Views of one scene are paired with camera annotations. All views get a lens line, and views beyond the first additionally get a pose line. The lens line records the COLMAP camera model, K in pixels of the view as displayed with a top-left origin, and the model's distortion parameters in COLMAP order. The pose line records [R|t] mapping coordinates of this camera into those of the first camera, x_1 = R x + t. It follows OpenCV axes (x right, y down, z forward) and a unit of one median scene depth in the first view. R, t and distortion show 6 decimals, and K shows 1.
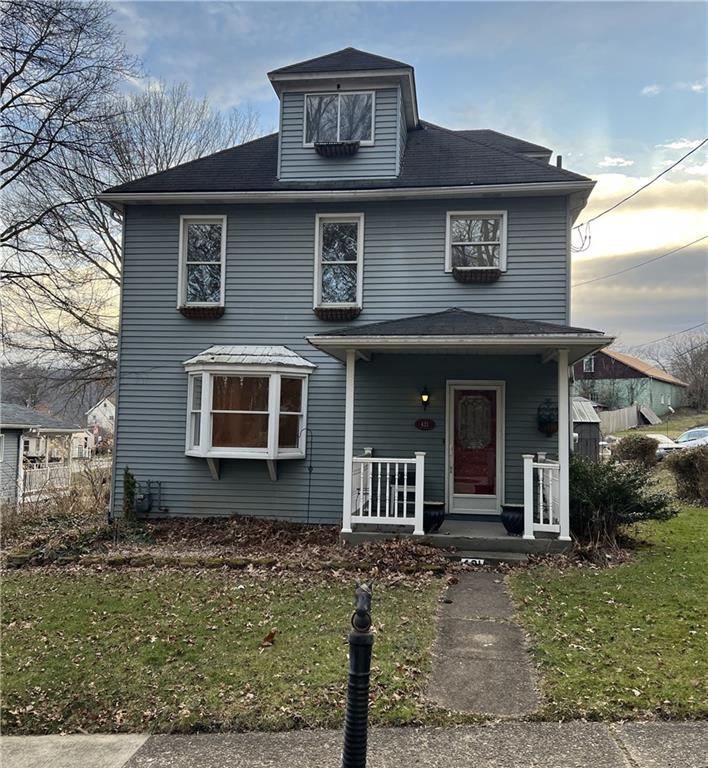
lens RADIAL K [[719.4, 0, 353.9], [0, 719.4, 384.1], [0, 0, 1]] dist [0.026611, 0.000000]
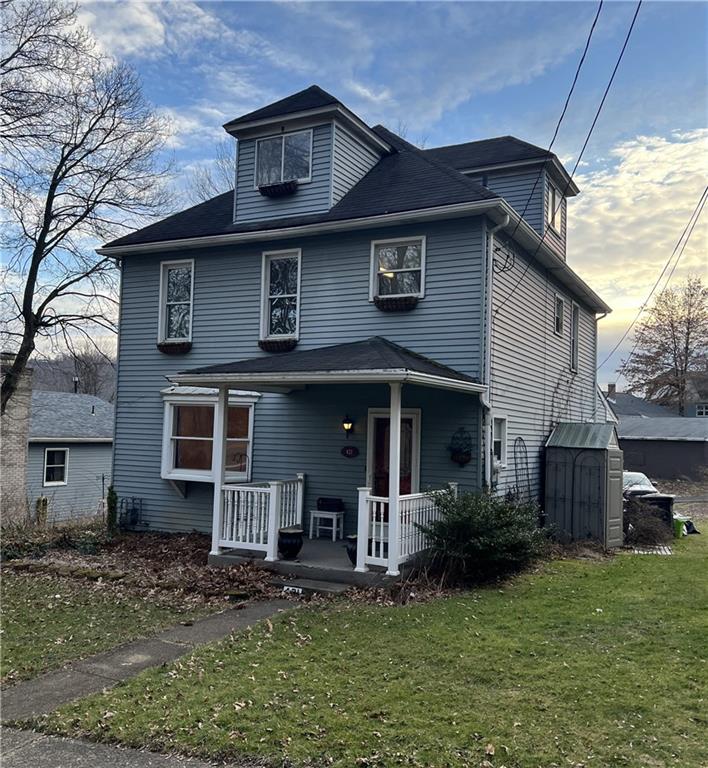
lens RADIAL K [[752.2, 0, 354.4], [0, 752.2, 384.1], [0, 0, 1]] dist [0.056762, 0.000000]
pose [[0.936916, -0.016920, -0.349146, 0.471106], [0.015840, 0.999857, -0.005947, -0.032962], [0.349197, 0.000041, 0.937049, 0.002170]]
